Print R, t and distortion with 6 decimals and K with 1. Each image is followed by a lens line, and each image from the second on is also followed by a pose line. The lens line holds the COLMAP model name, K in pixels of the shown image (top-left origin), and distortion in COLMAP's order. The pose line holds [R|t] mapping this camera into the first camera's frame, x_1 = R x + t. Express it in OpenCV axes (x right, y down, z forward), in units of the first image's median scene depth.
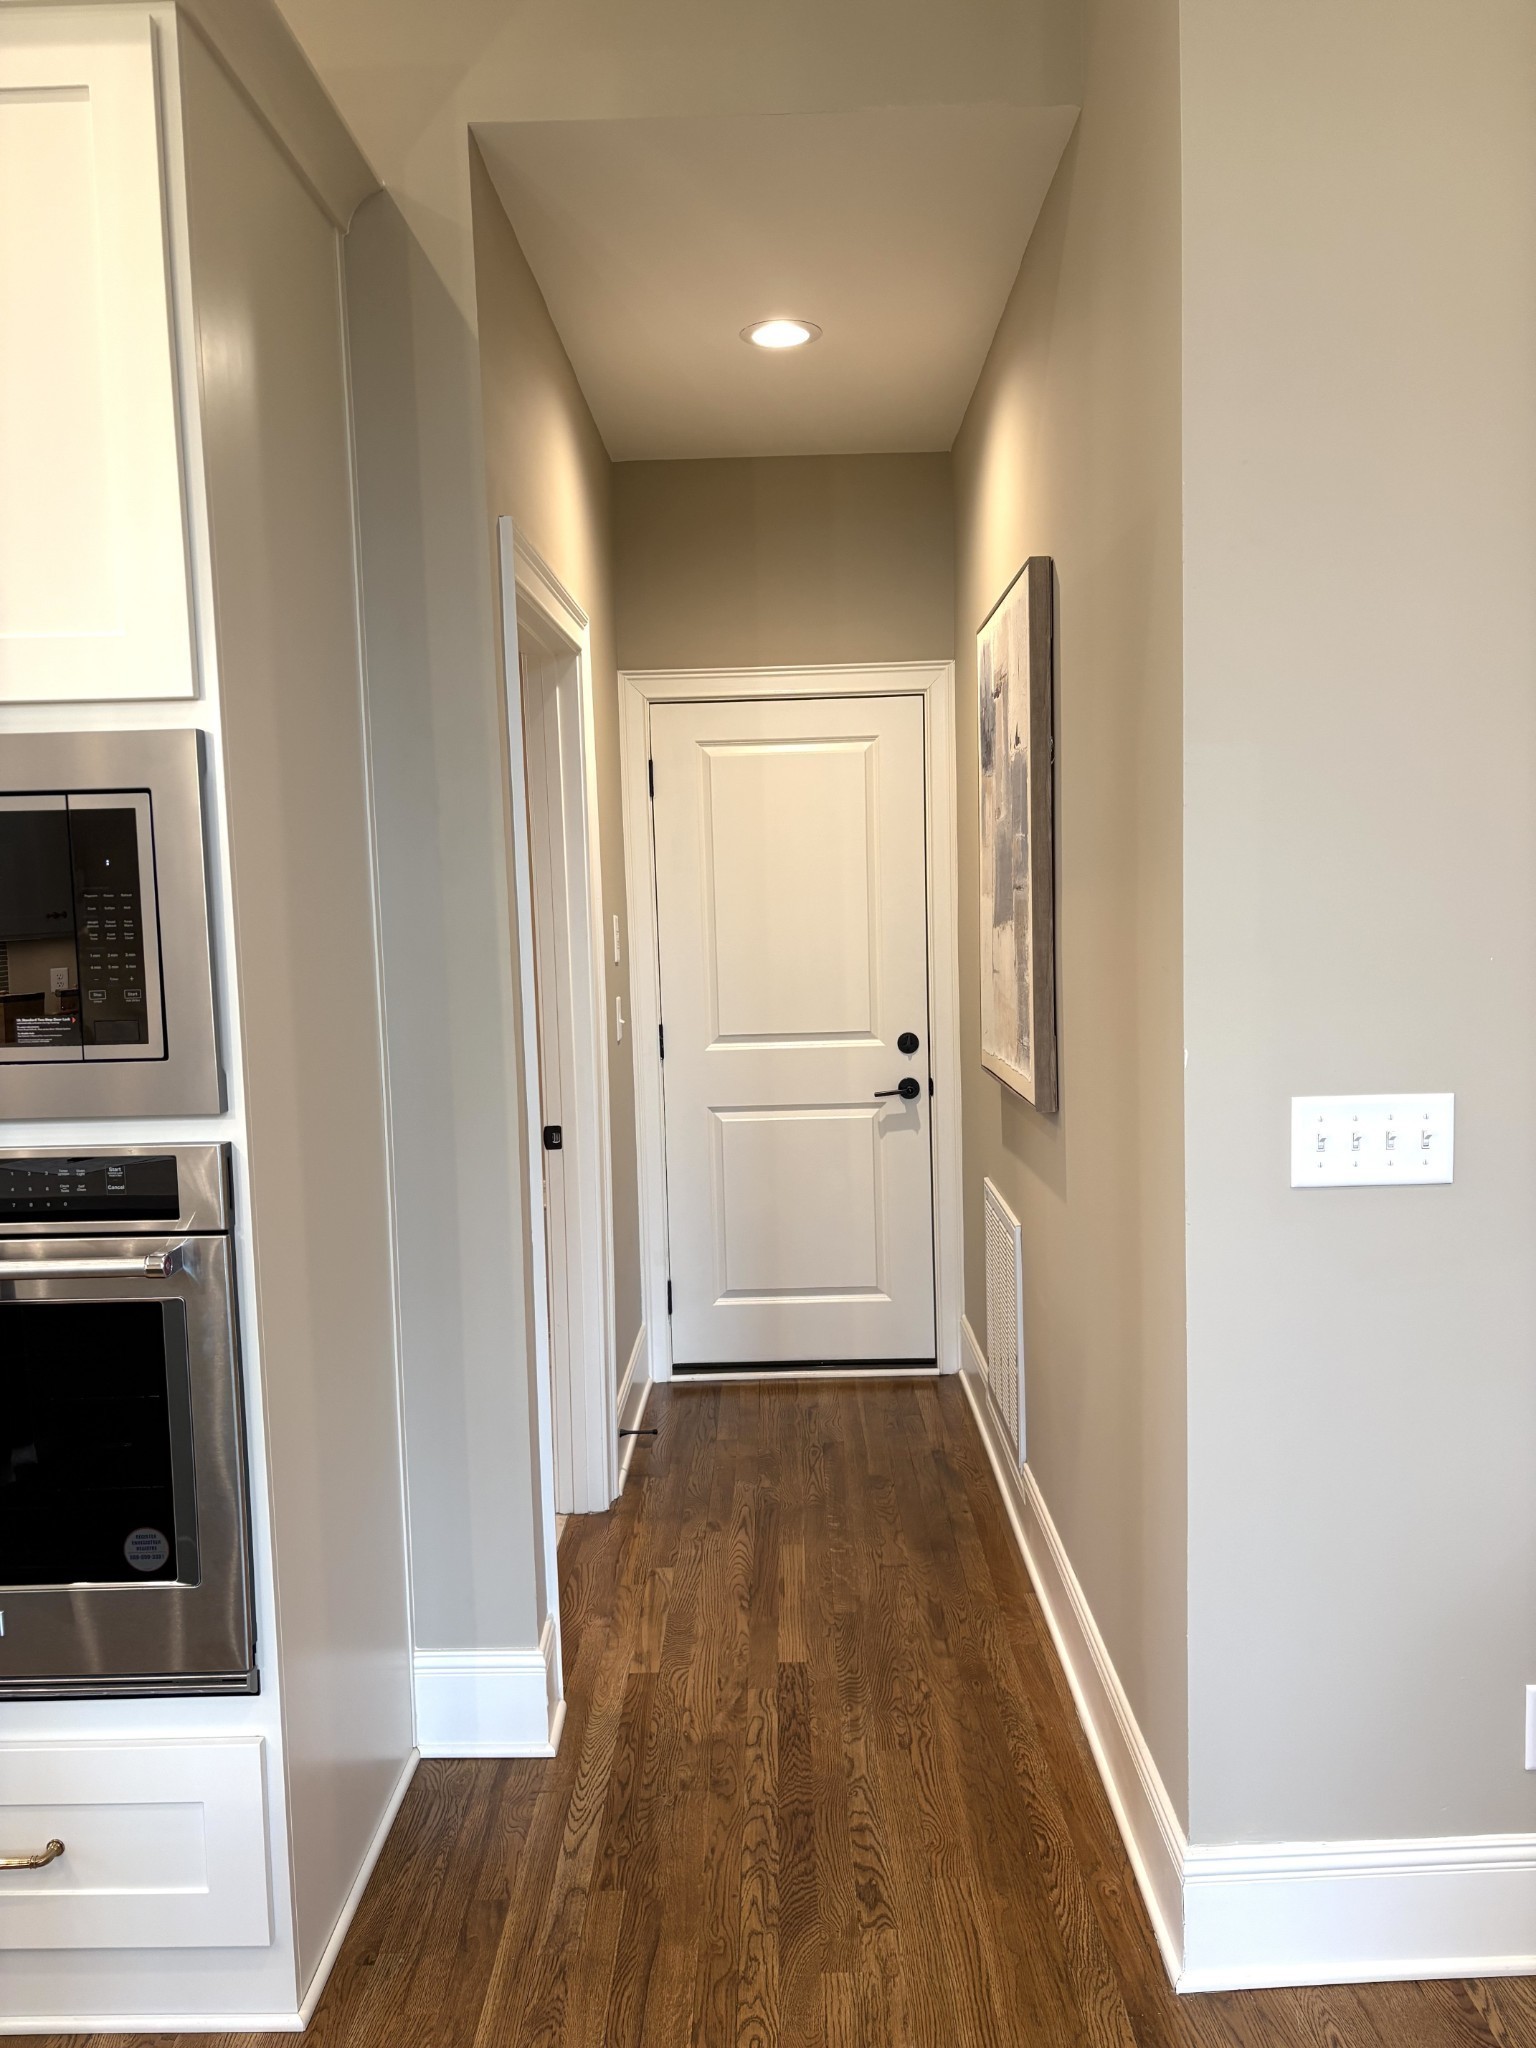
lens RADIAL K [[1508.0, 0, 765.2], [0, 1508.0, 1031.7], [0, 0, 1]] dist [0.009136, -0.005701]
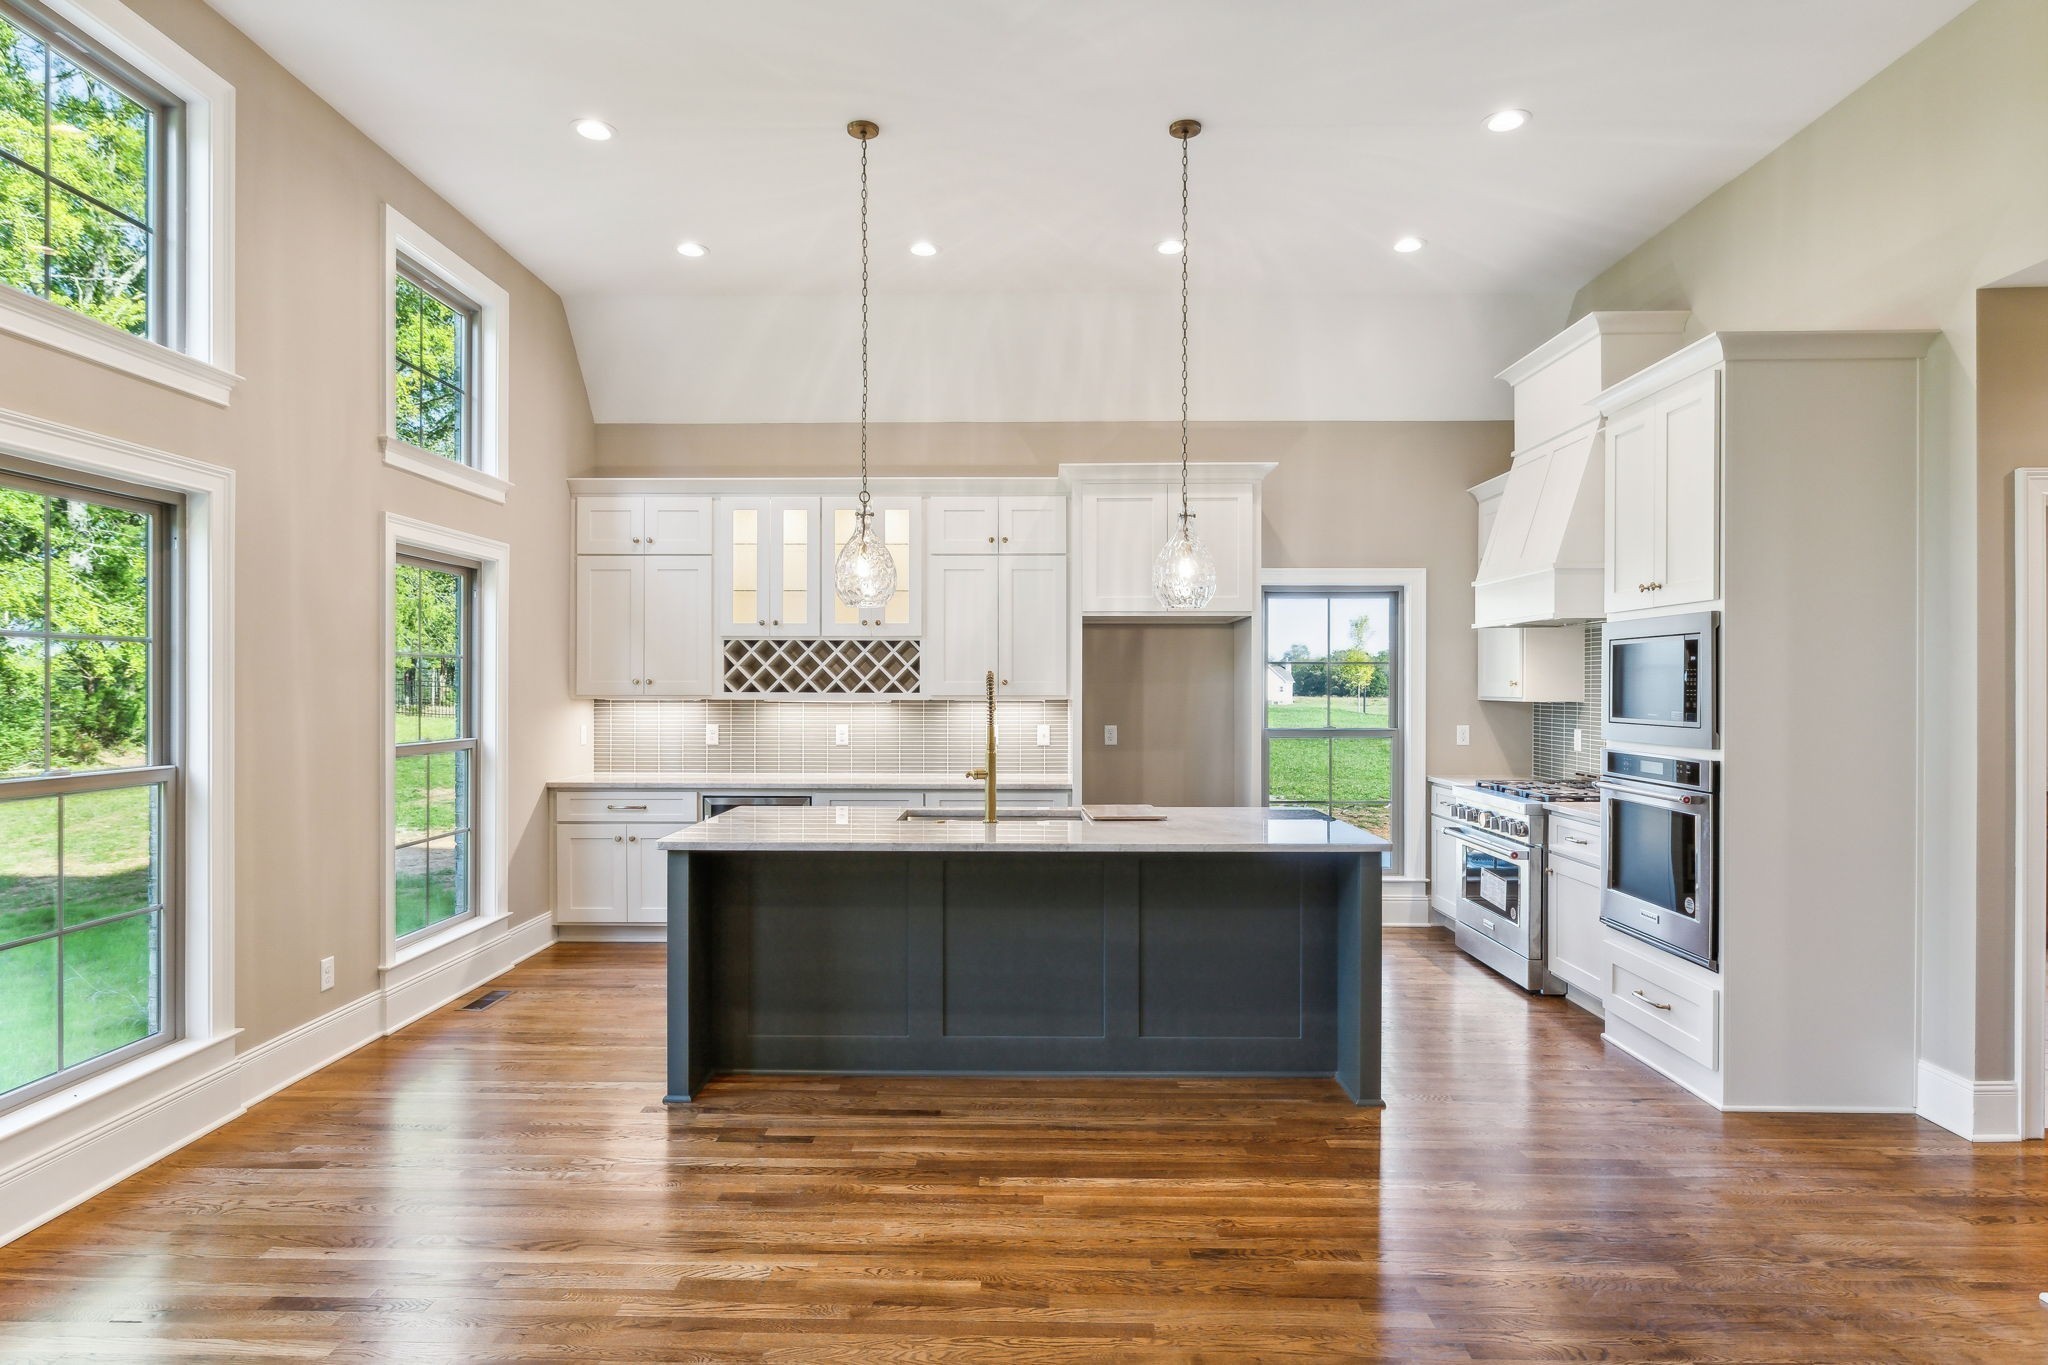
lens RADIAL K [[1107.6, 0, 1017.1], [0, 1107.6, 690.7], [0, 0, 1]] dist [-0.008652, 0.001057]
pose [[-0.001947, 0.030159, -0.999543, 1.645261], [-0.088349, 0.995631, 0.030213, -0.000725], [0.996088, 0.088367, 0.000726, -0.270238]]
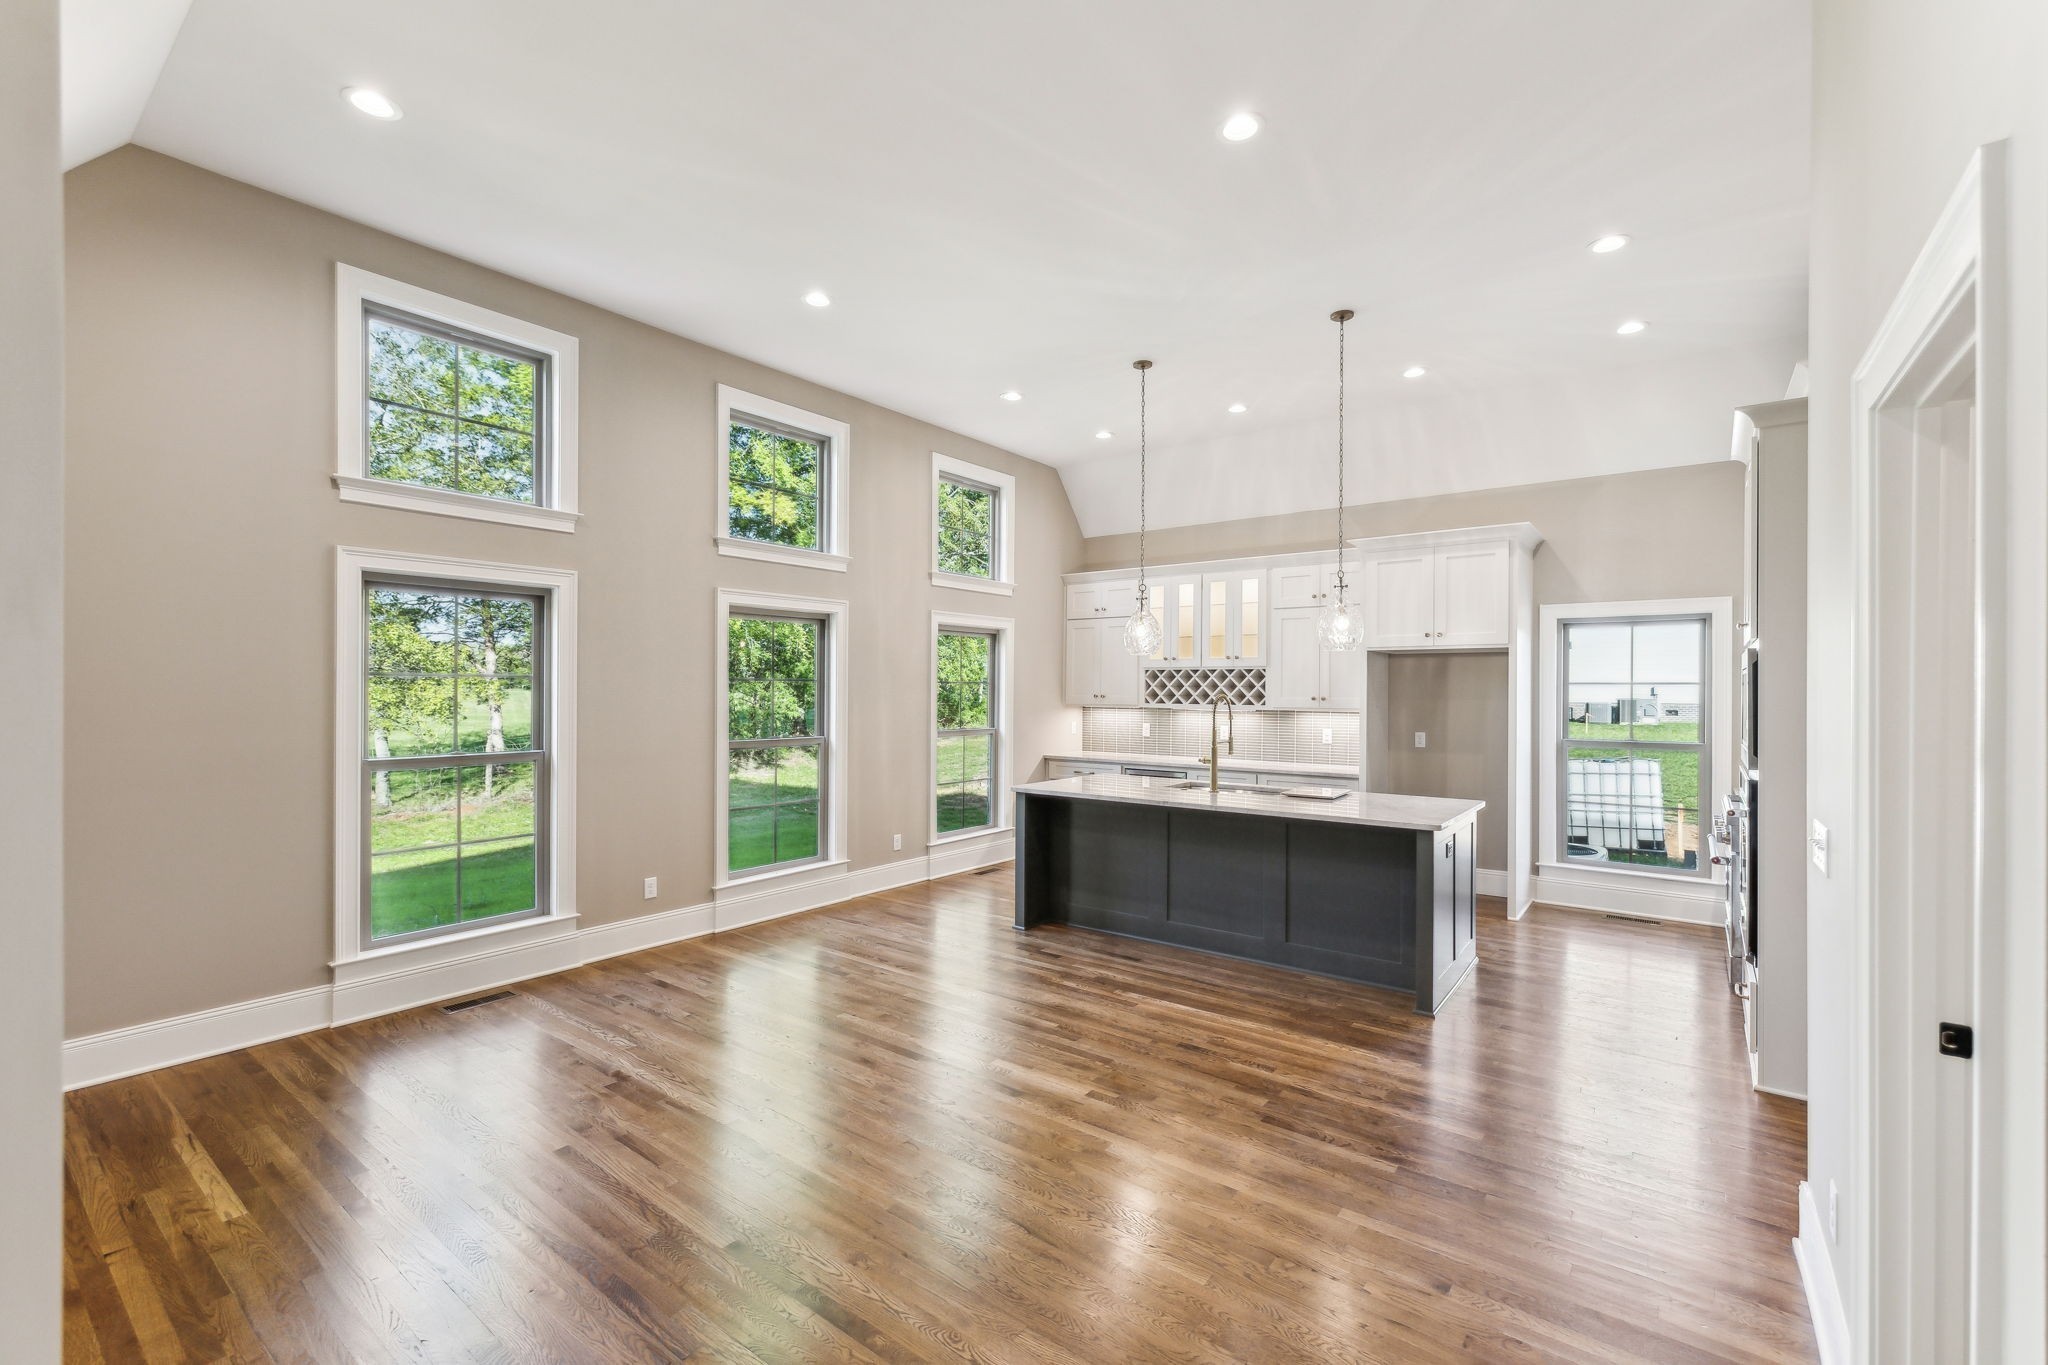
lens RADIAL K [[872.7, 0, 1018.9], [0, 872.7, 686.2], [0, 0, 1]] dist [-0.020864, -0.002417]
pose [[-0.600442, 0.020083, -0.799416, 1.967942], [-0.058901, 0.995858, 0.069259, -0.150407], [0.797496, 0.088673, -0.596772, 0.845414]]
